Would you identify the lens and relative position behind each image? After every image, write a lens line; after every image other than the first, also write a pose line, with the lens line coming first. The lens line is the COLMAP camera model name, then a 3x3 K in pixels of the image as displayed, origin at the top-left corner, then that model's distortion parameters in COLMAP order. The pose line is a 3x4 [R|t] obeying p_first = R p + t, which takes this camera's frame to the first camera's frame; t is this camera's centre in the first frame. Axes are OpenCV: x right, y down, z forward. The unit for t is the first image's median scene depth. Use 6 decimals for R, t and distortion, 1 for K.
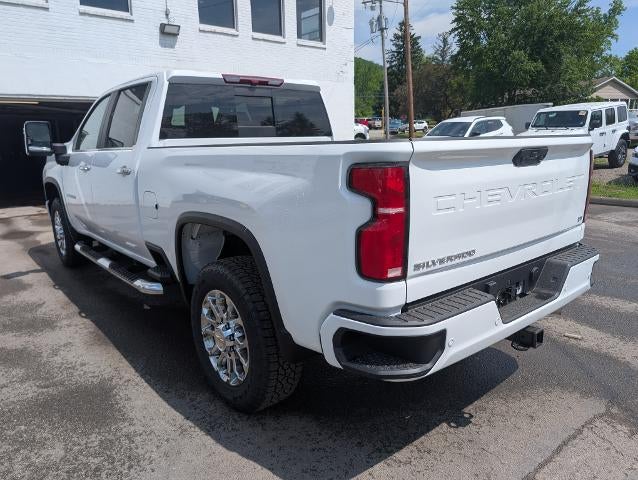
lens RADIAL K [[474.6, 0, 318.8], [0, 474.6, 236.6], [0, 0, 1]] dist [-0.005212, 0.004873]
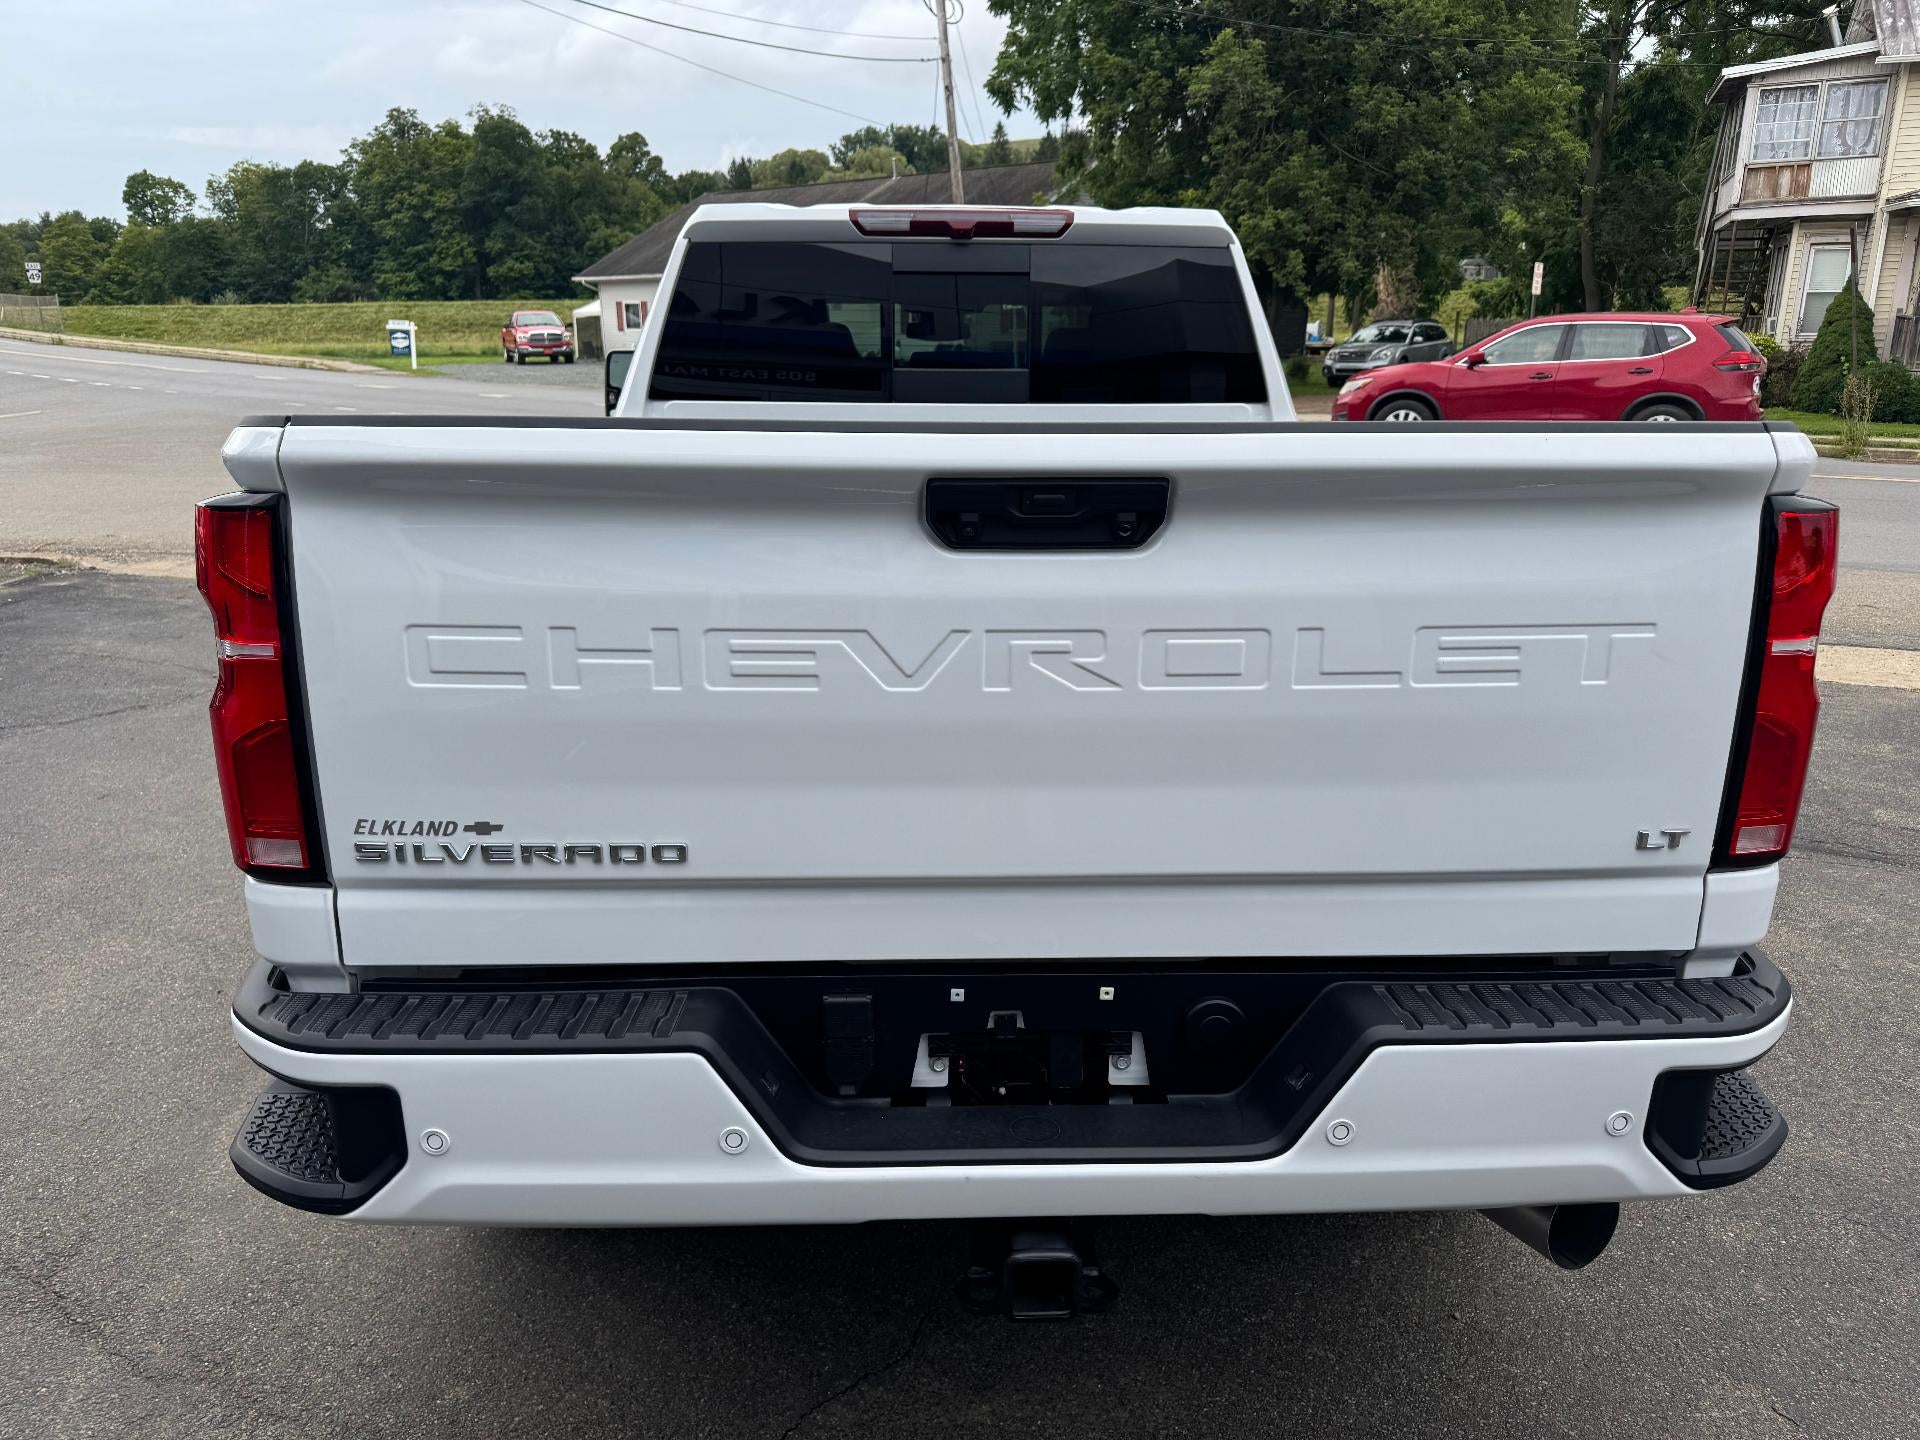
lens RADIAL K [[1391.2, 0, 1003.7], [0, 1391.2, 731.3], [0, 0, 1]] dist [0.031093, -0.041949]
pose [[0.783251, 0.165378, -0.599307, 0.846315], [-0.146113, 0.985937, 0.081109, -0.114841], [0.604293, 0.024038, 0.796400, 0.449270]]
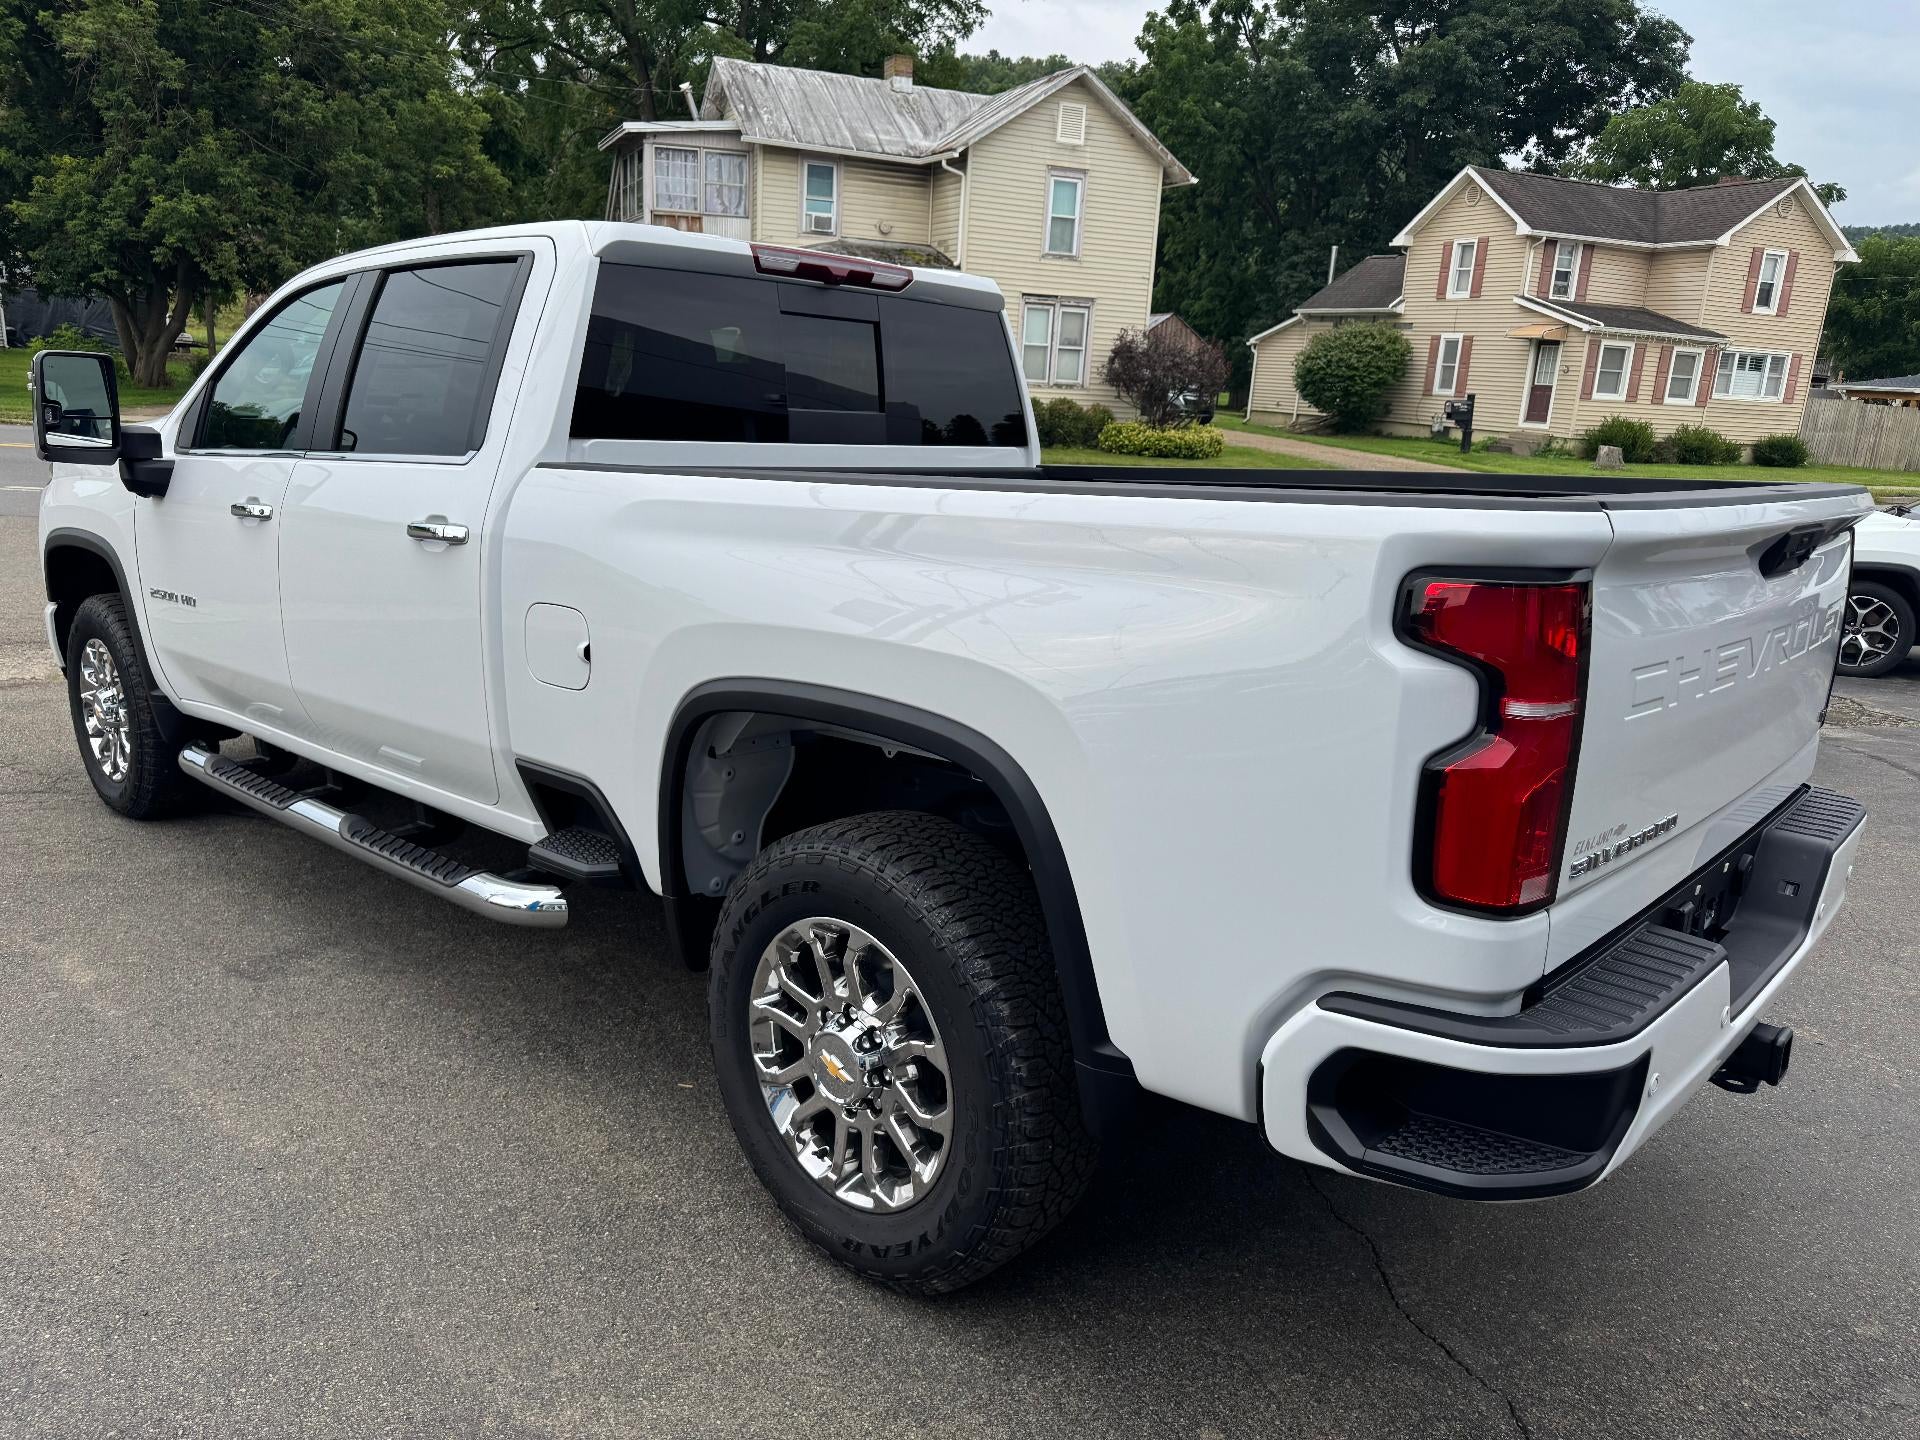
lens RADIAL K [[1391.2, 0, 931.6], [0, 1391.2, 724.8], [0, 0, 1]] dist [0.031093, -0.041949]
pose [[0.989841, 0.015928, 0.141284, -0.335590], [-0.017107, 0.999828, 0.007138, -0.034859], [-0.141146, -0.009482, 0.989943, 0.048350]]
